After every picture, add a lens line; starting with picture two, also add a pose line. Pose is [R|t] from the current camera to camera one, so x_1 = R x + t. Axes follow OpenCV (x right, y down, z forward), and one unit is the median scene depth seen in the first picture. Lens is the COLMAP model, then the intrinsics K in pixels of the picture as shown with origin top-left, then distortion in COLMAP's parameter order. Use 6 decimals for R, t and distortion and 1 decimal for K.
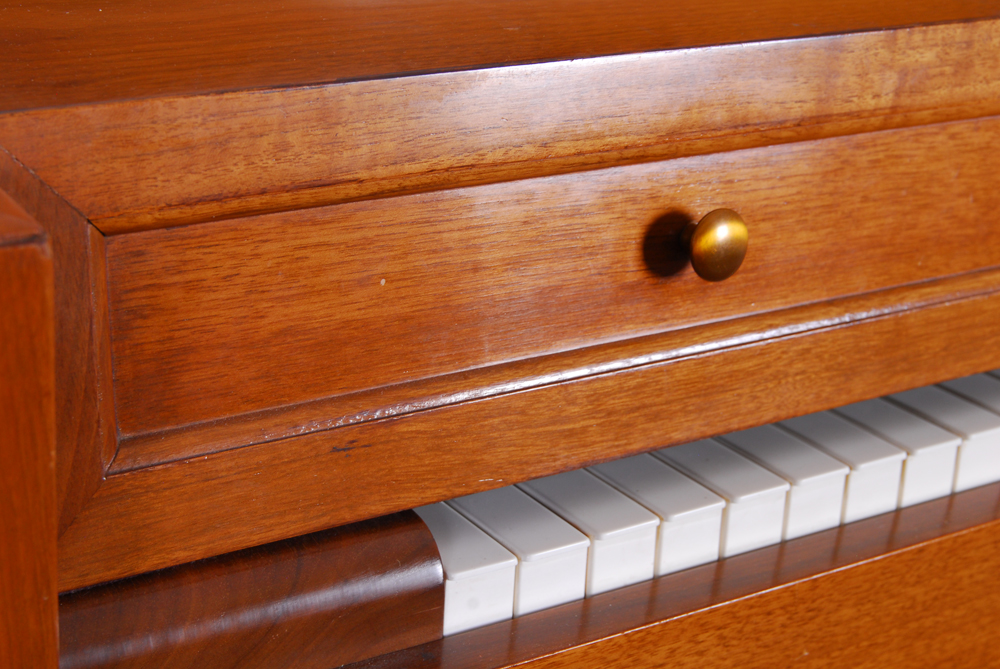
lens RADIAL K [[1788.2, 0, 500.1], [0, 1788.2, 339.7], [0, 0, 1]] dist [-0.047498, 0.000000]
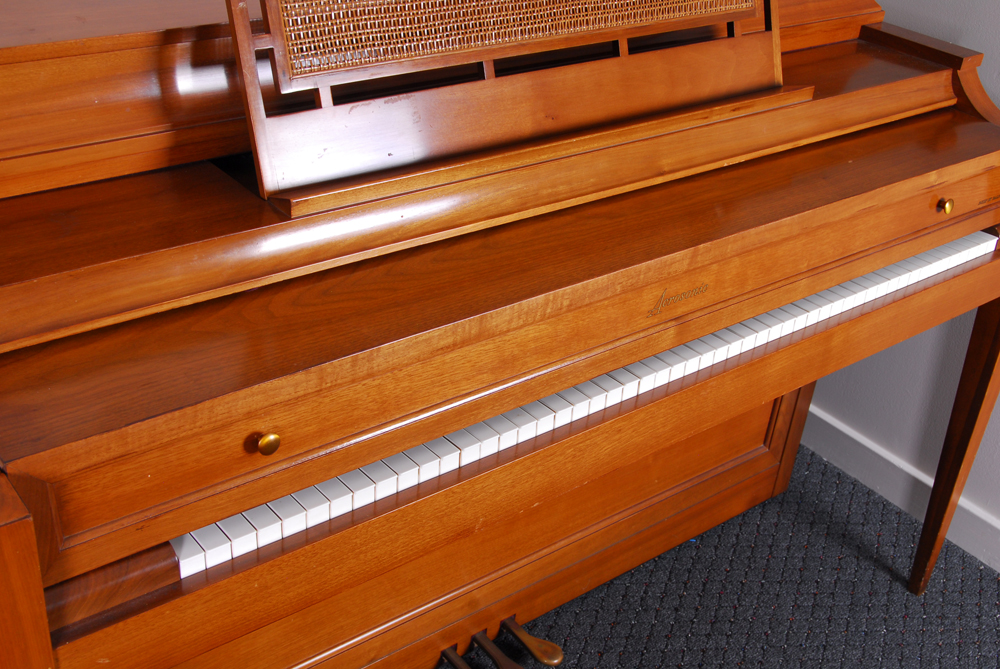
lens RADIAL K [[1144.0, 0, 501.2], [0, 1144.0, 335.4], [0, 0, 1]] dist [-0.000870, 0.000000]
pose [[0.994820, -0.042025, 0.092560, 0.320467], [0.028819, 0.989782, 0.139647, -0.463072], [-0.097482, -0.136257, 0.985866, -0.860665]]
